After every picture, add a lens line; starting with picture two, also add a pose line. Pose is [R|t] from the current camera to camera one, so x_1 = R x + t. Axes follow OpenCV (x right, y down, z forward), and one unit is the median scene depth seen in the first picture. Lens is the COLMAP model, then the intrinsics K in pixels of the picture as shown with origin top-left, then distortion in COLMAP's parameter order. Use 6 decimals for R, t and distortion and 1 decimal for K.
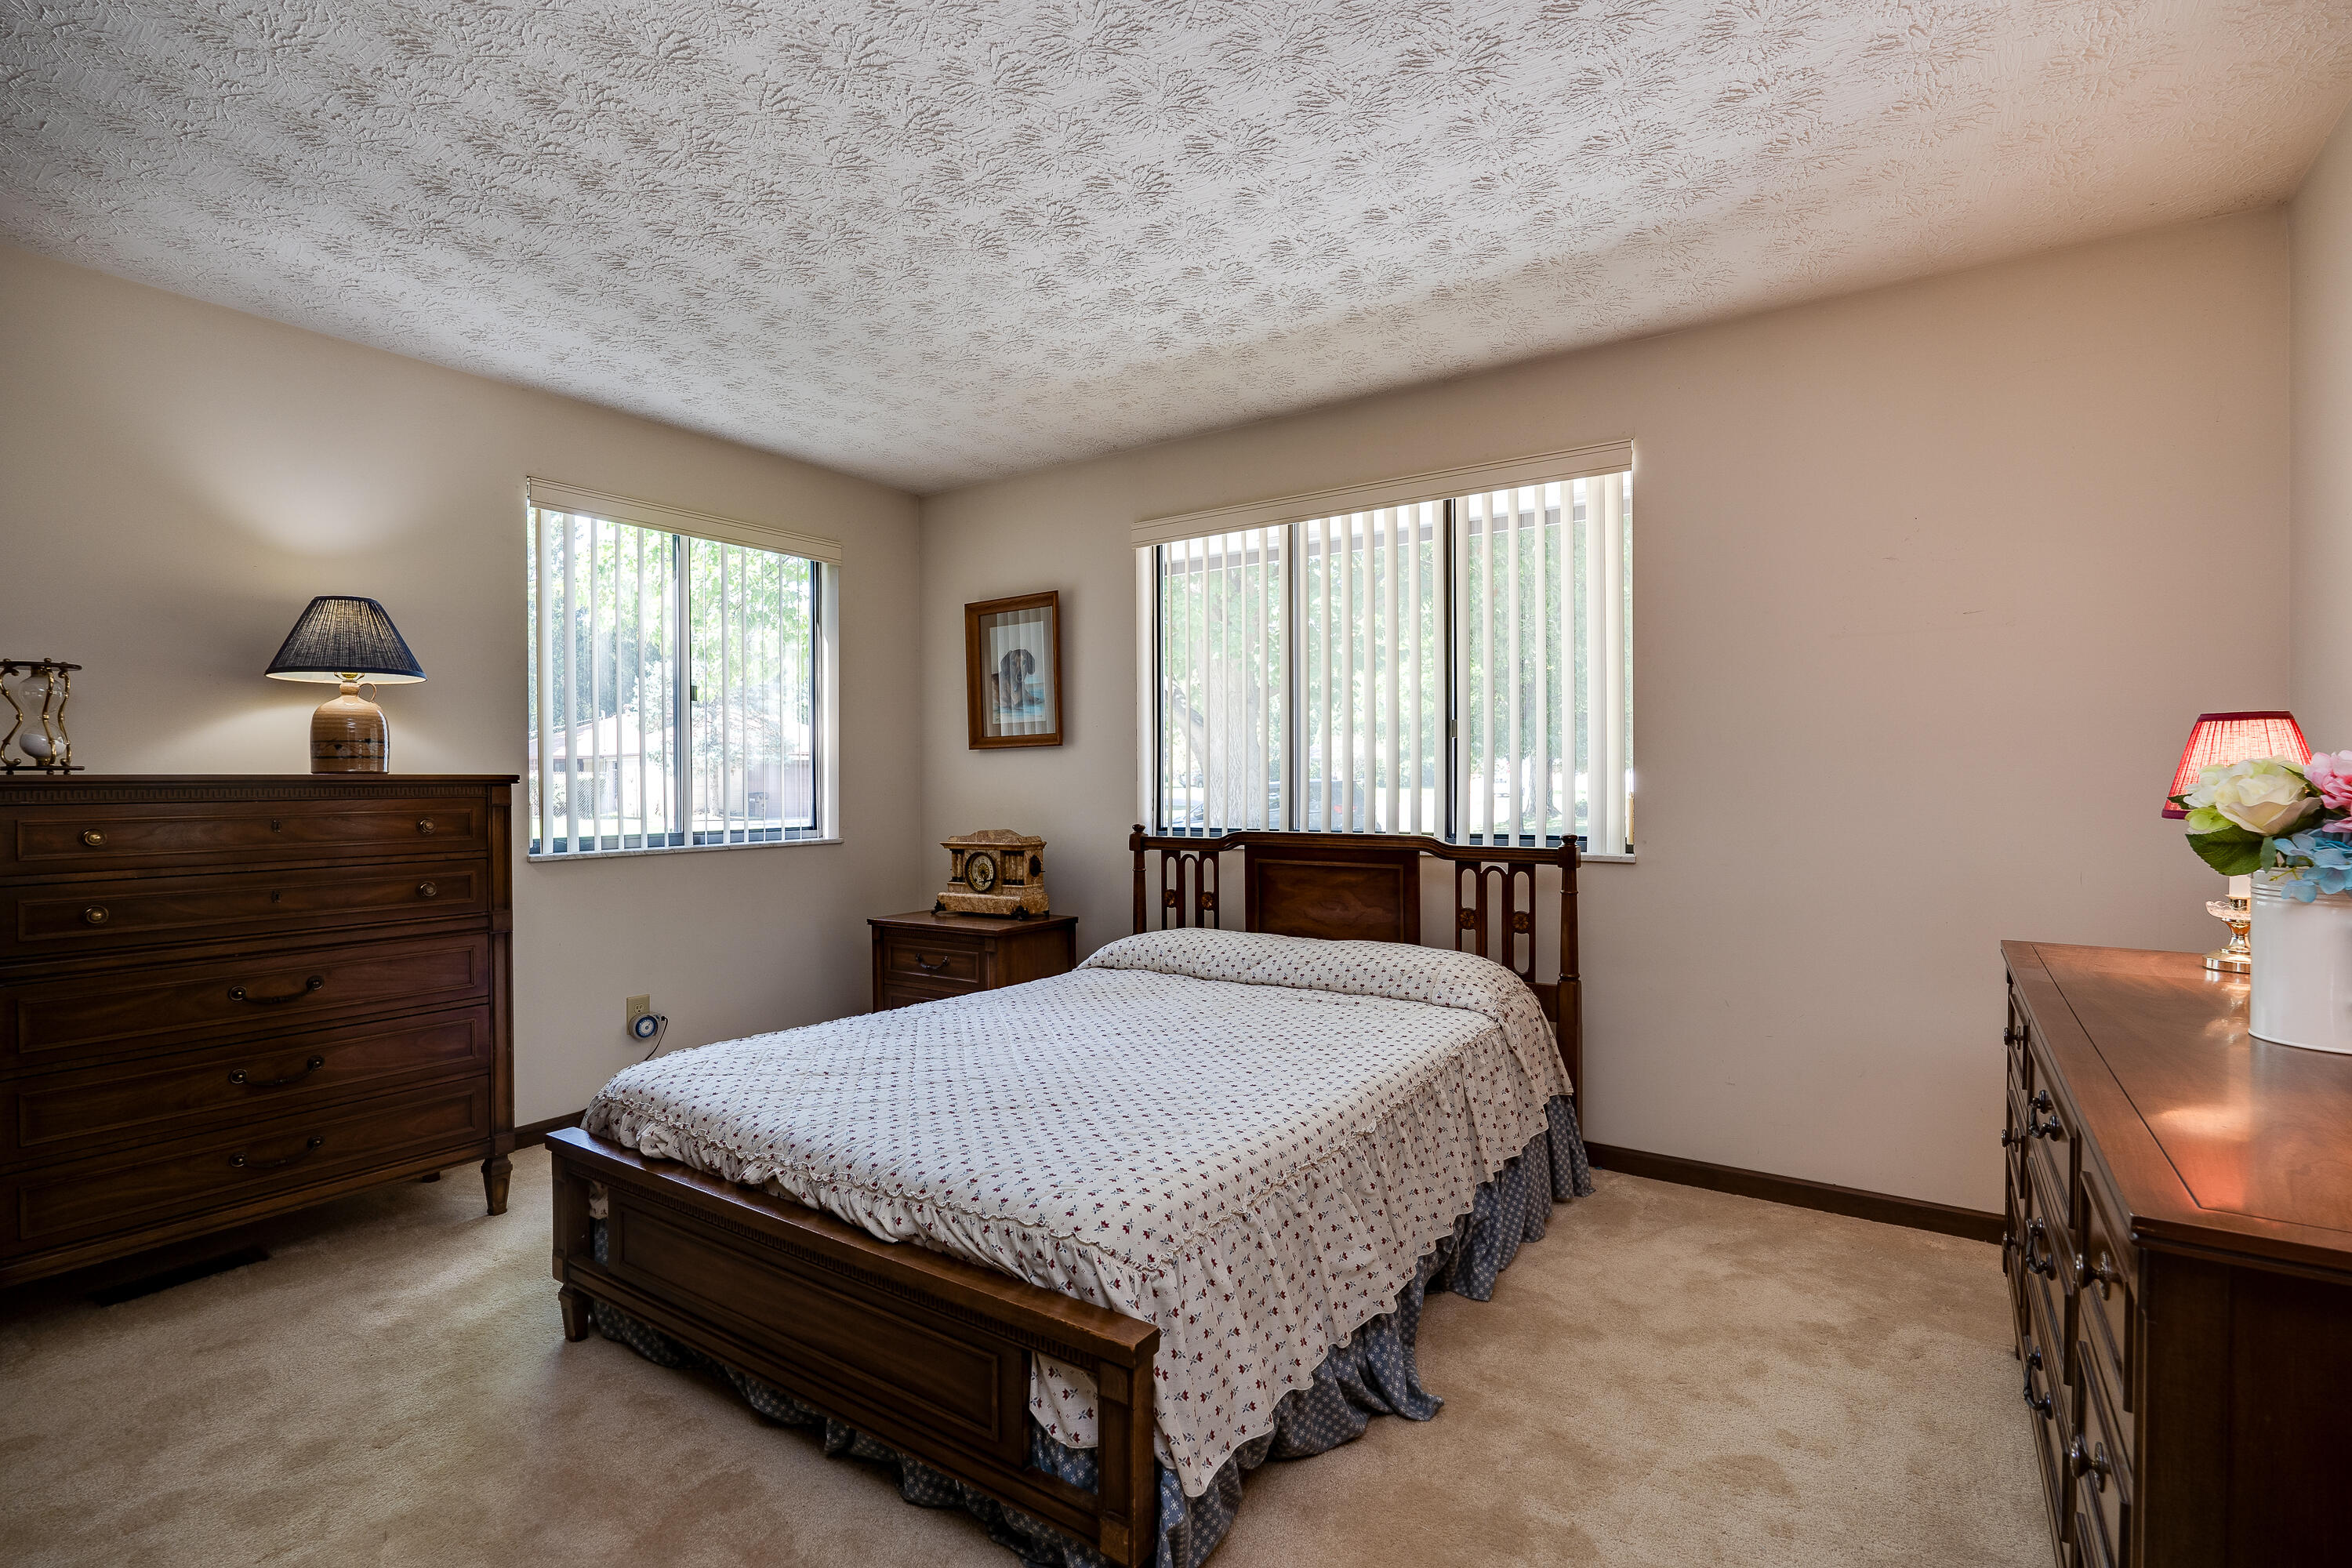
lens RADIAL K [[1112.9, 0, 1175.5], [0, 1112.9, 781.9], [0, 0, 1]] dist [0.000181, -0.000141]
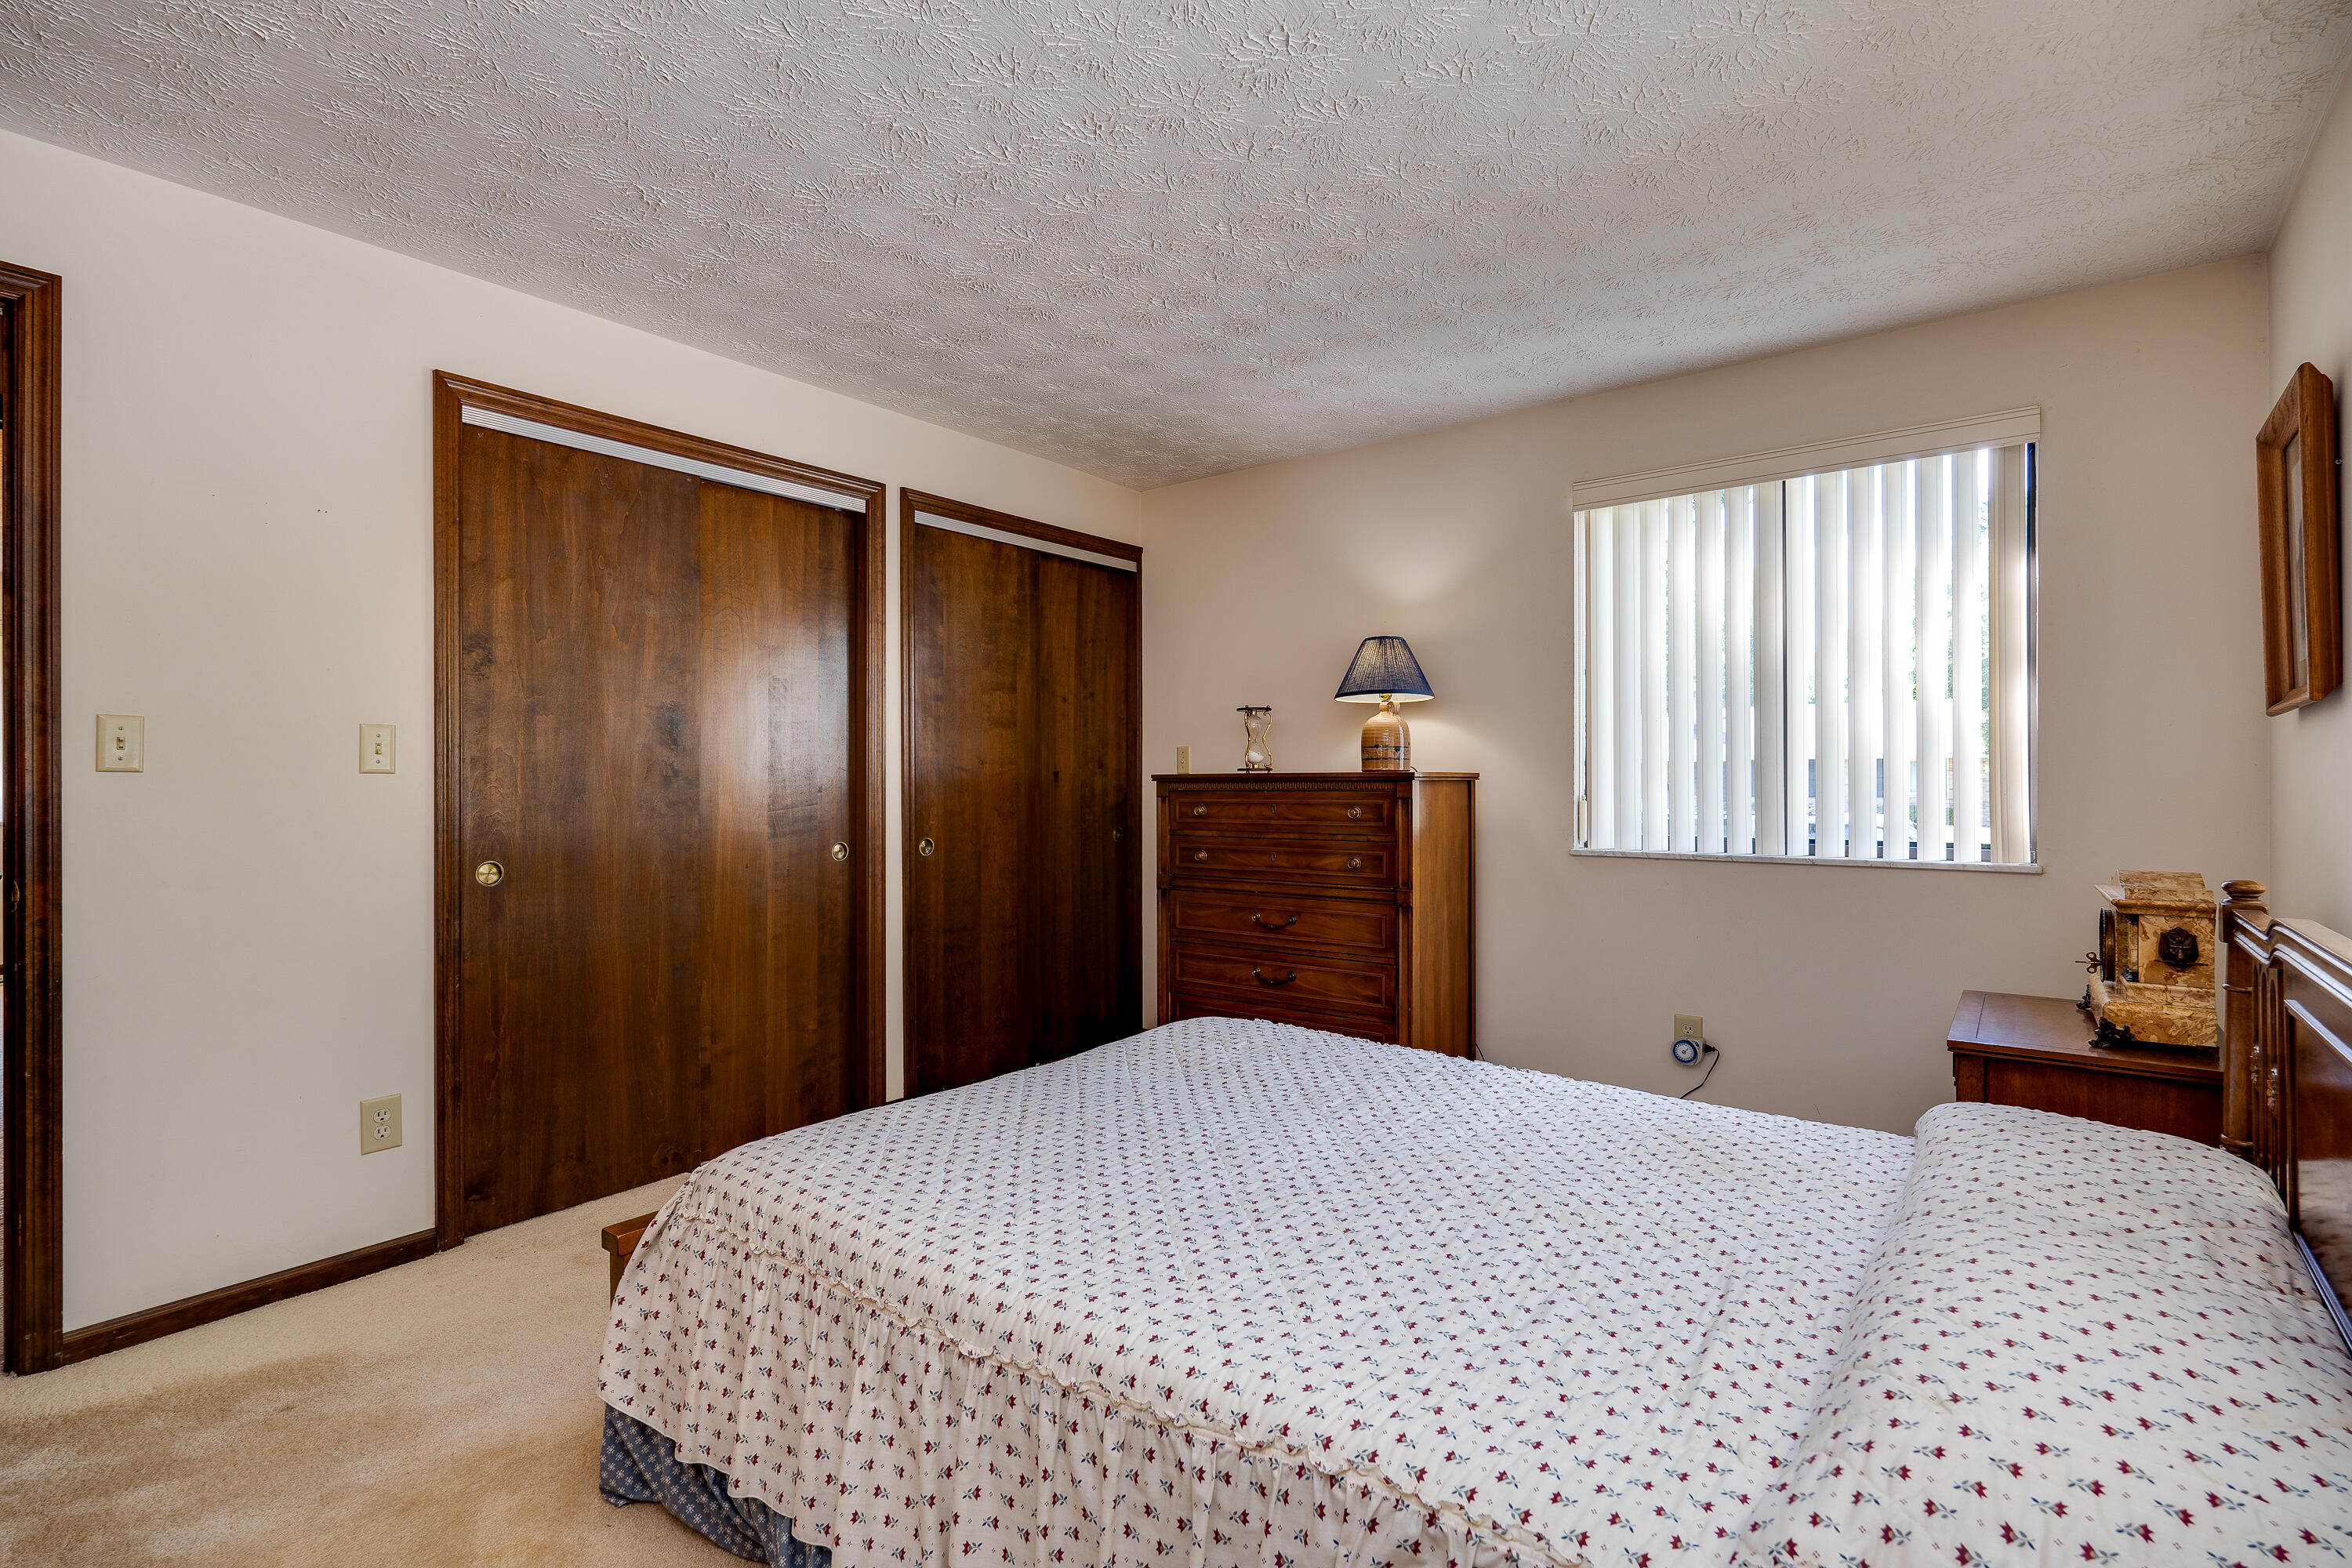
lens RADIAL K [[1112.9, 0, 1178.7], [0, 1112.9, 785.6], [0, 0, 1]] dist [0.000181, -0.000141]
pose [[-0.058932, 0.002875, -0.998258, 0.572748], [-0.001160, 0.999995, 0.002948, 0.004931], [0.998261, 0.001332, -0.058929, 0.832209]]
